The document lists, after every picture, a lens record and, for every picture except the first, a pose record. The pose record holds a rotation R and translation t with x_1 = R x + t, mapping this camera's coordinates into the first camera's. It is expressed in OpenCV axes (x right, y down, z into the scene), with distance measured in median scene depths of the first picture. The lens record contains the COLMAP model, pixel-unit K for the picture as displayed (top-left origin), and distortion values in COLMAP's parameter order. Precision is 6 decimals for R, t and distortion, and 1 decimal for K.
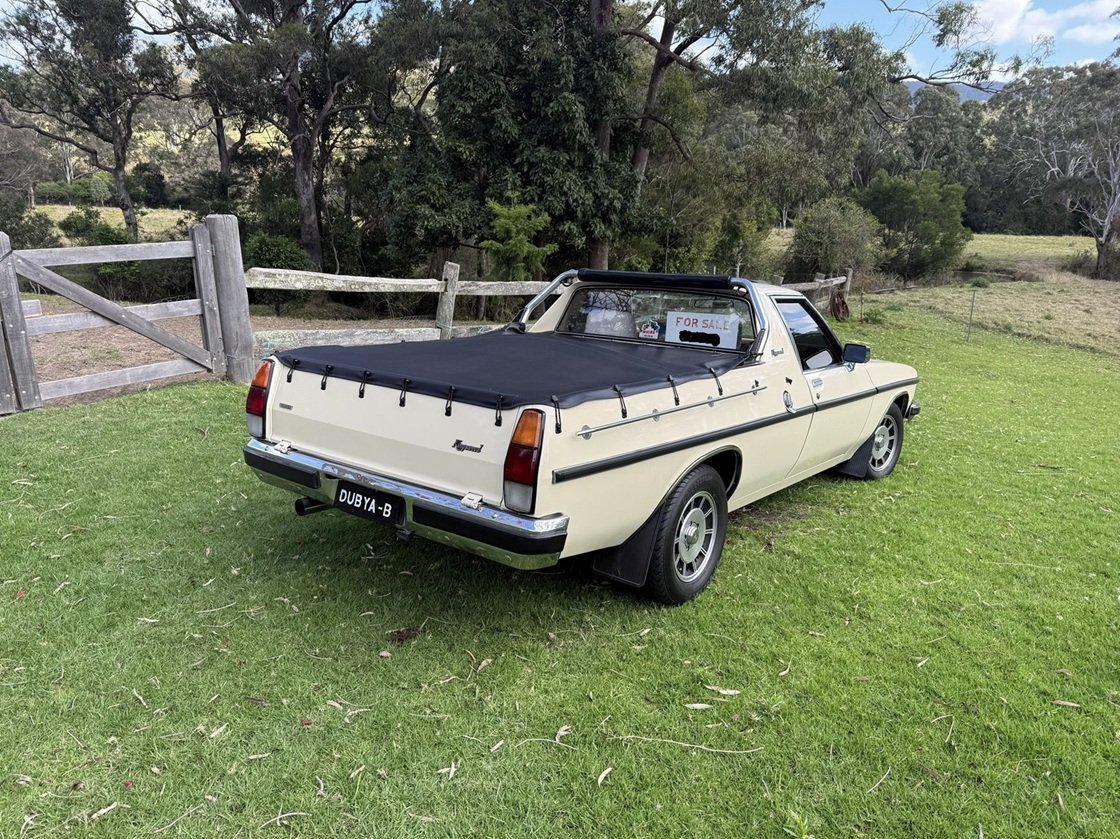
lens RADIAL K [[824.9, 0, 560.0], [0, 824.9, 419.5], [0, 0, 1]] dist [0.062427, -0.080364]
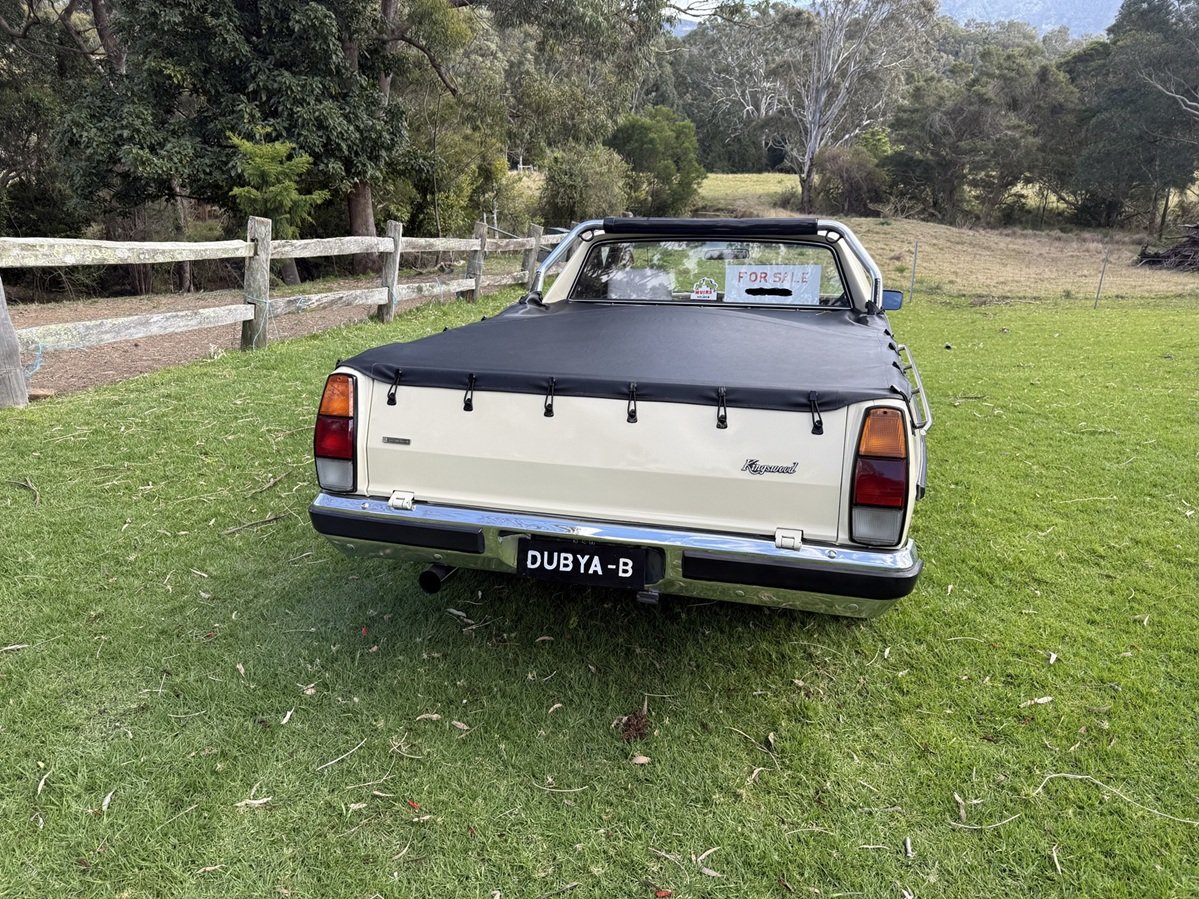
lens RADIAL K [[876.1, 0, 599.5], [0, 876.1, 449.5], [0, 0, 1]] dist [0.068166, -0.095994]
pose [[0.922273, -0.134160, 0.362511, -0.179347], [0.105494, 0.989595, 0.097843, -0.025091], [-0.371866, -0.051995, 0.926829, 0.112213]]
